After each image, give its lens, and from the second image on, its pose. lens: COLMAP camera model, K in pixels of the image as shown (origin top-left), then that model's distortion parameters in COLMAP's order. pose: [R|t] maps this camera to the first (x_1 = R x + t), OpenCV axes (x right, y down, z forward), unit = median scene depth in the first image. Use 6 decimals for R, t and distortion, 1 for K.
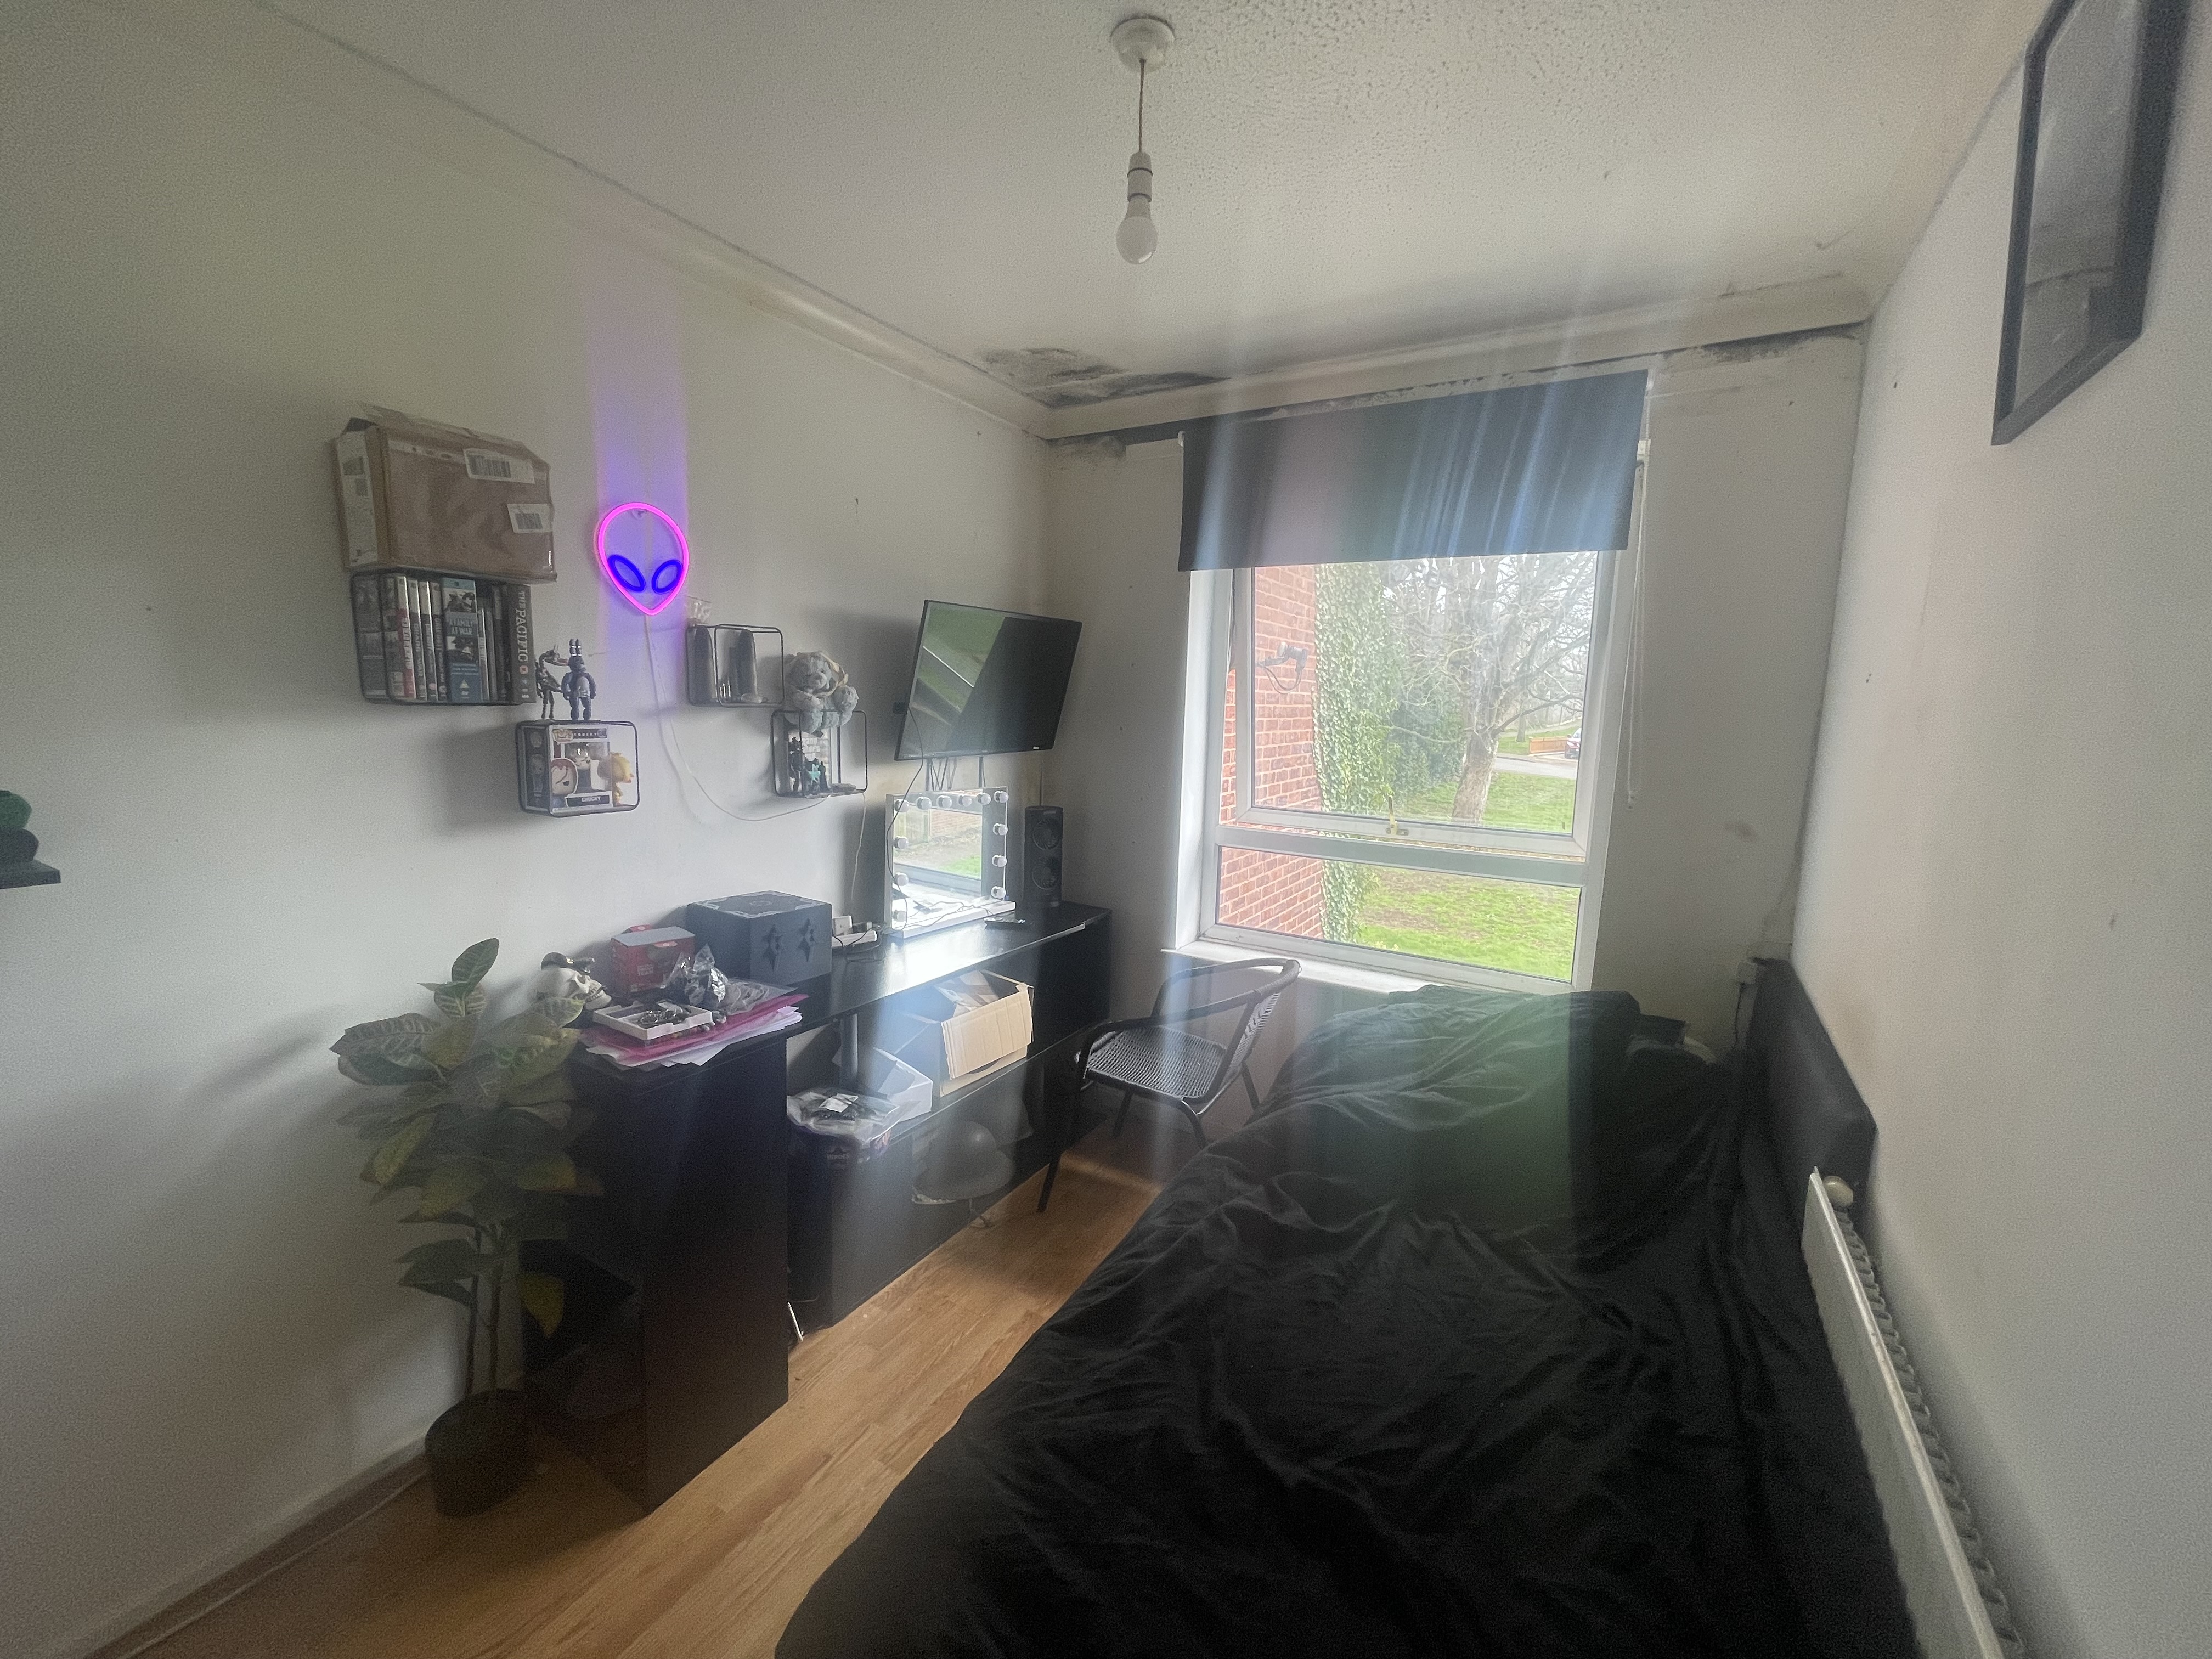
lens RADIAL K [[886.1, 0, 1092.0], [0, 886.1, 823.4], [0, 0, 1]] dist [-0.002960, 0.000069]
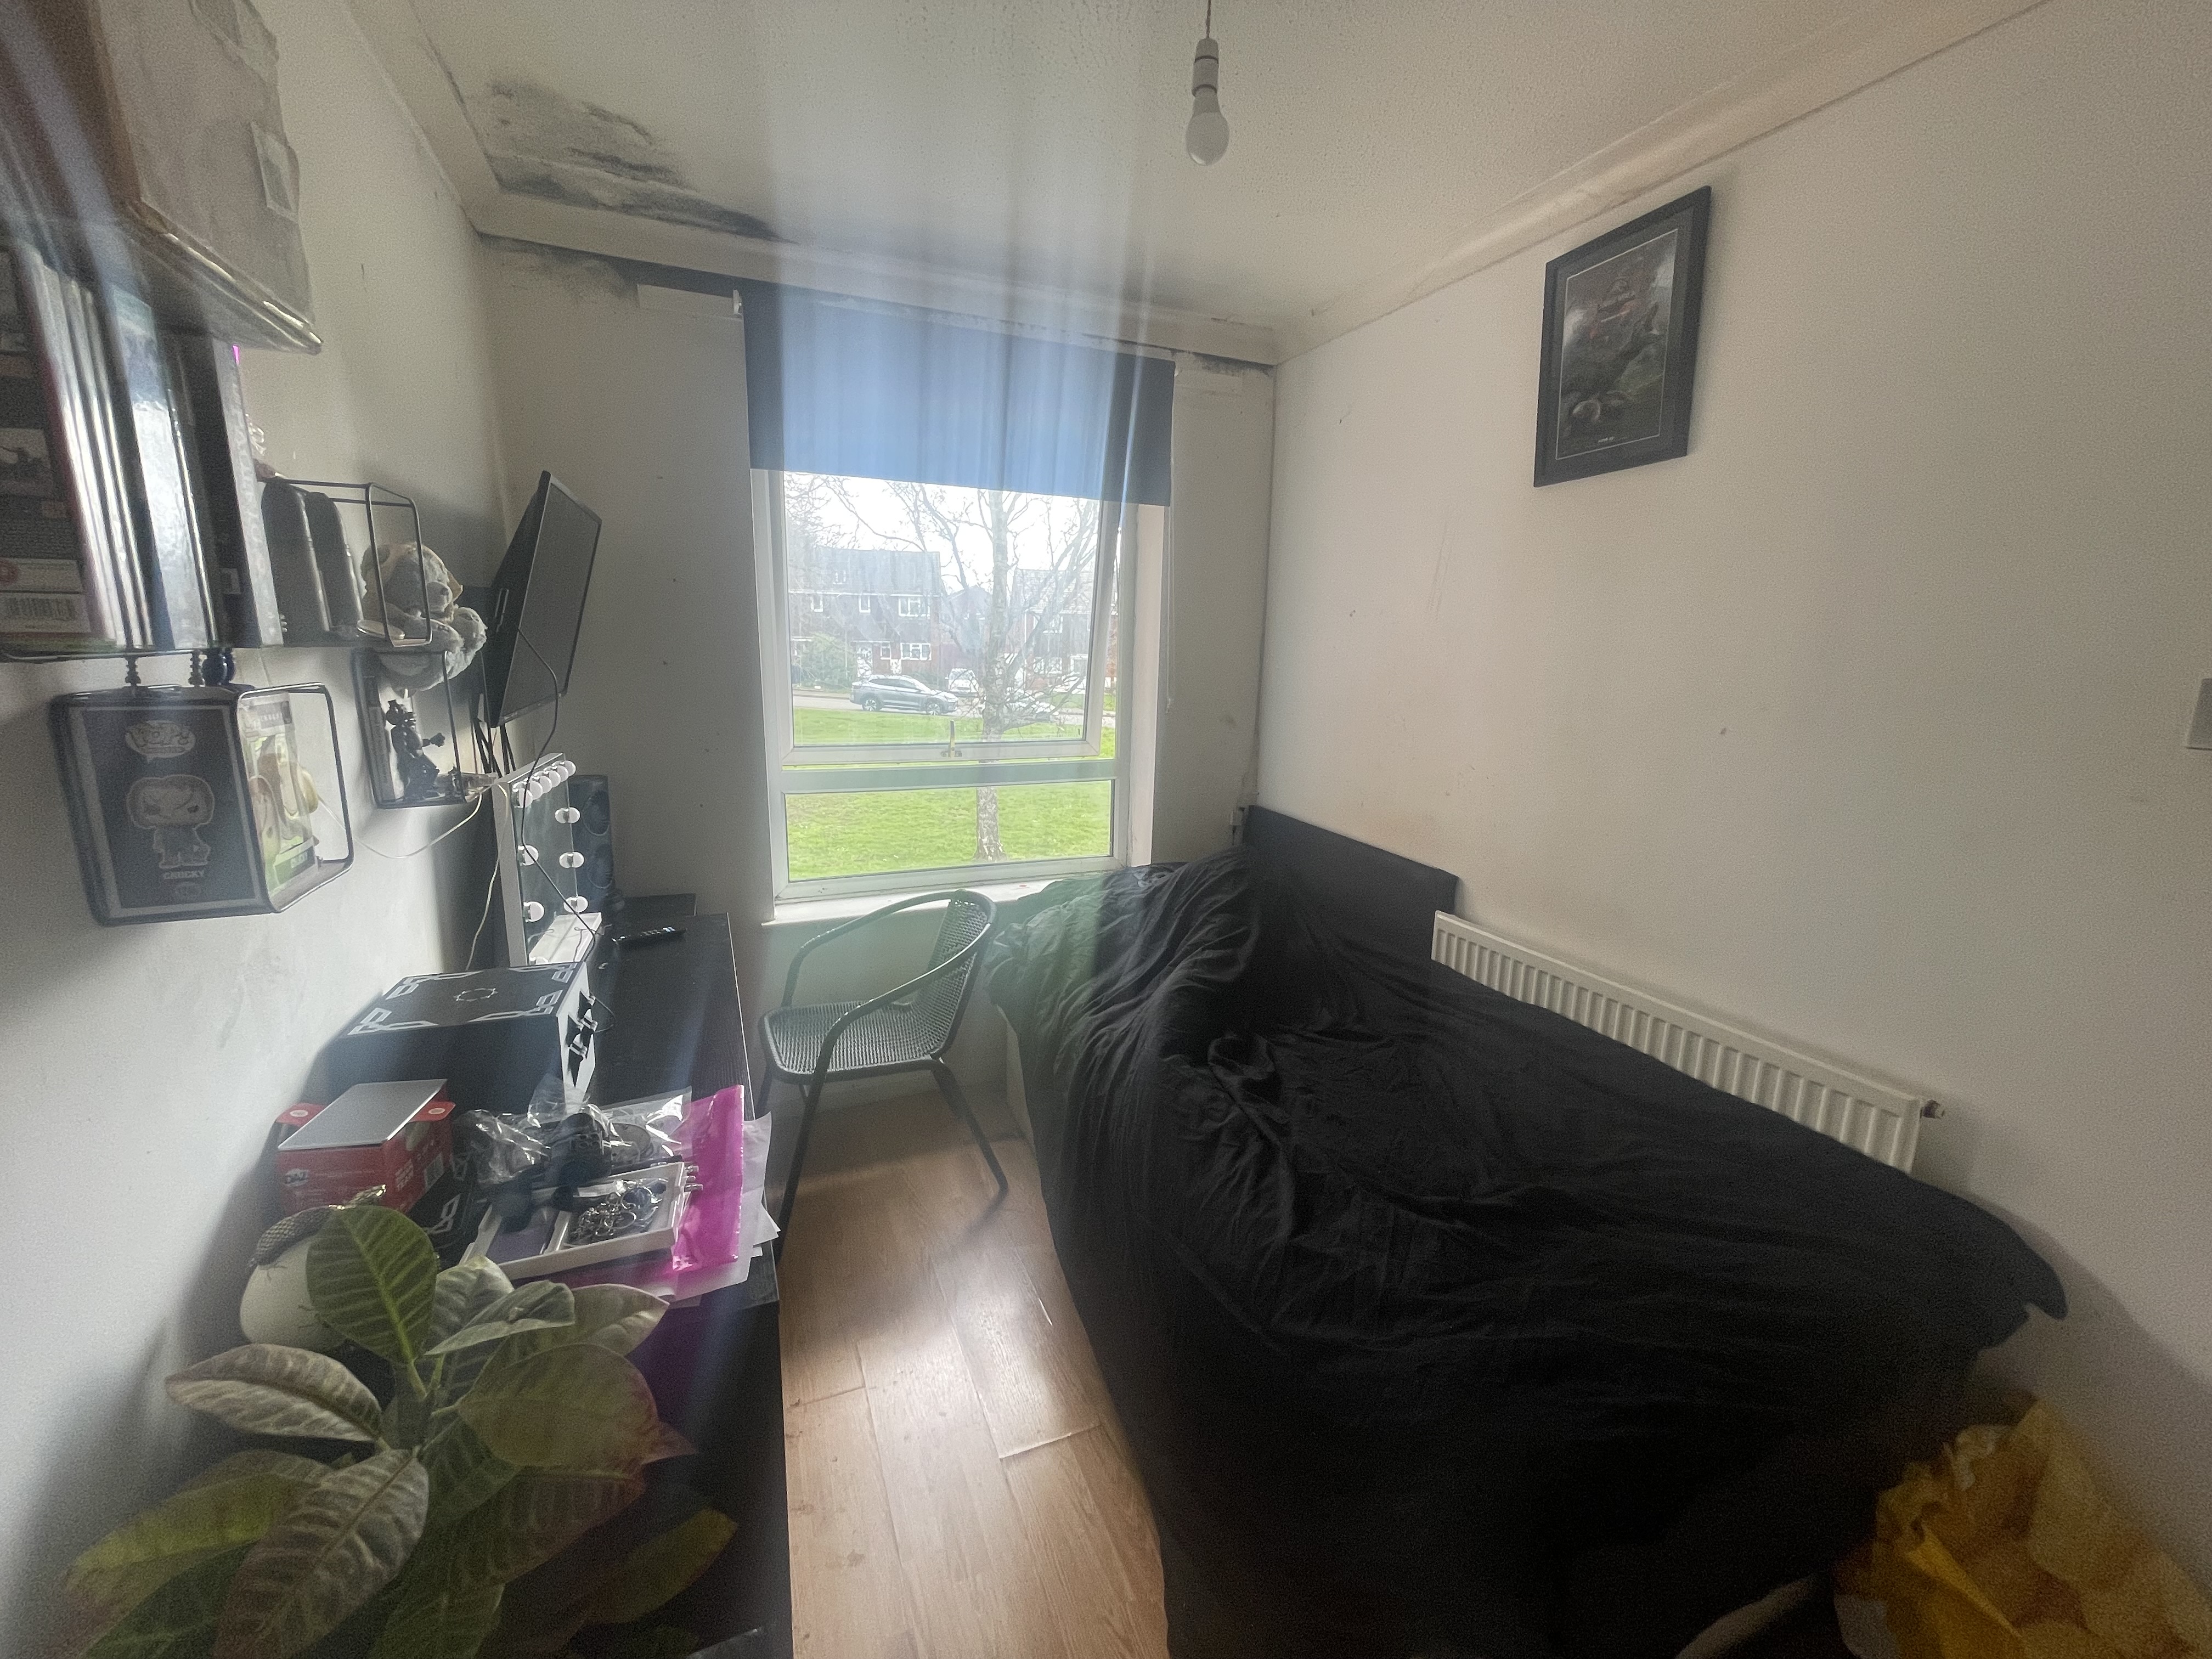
lens RADIAL K [[886.1, 0, 1092.5], [0, 886.1, 823.5], [0, 0, 1]] dist [-0.002960, 0.000069]
pose [[0.588012, -0.178286, 0.788959, -0.446662], [0.111198, 0.983962, 0.139476, -0.042000], [-0.801172, 0.005717, 0.598407, 0.269176]]
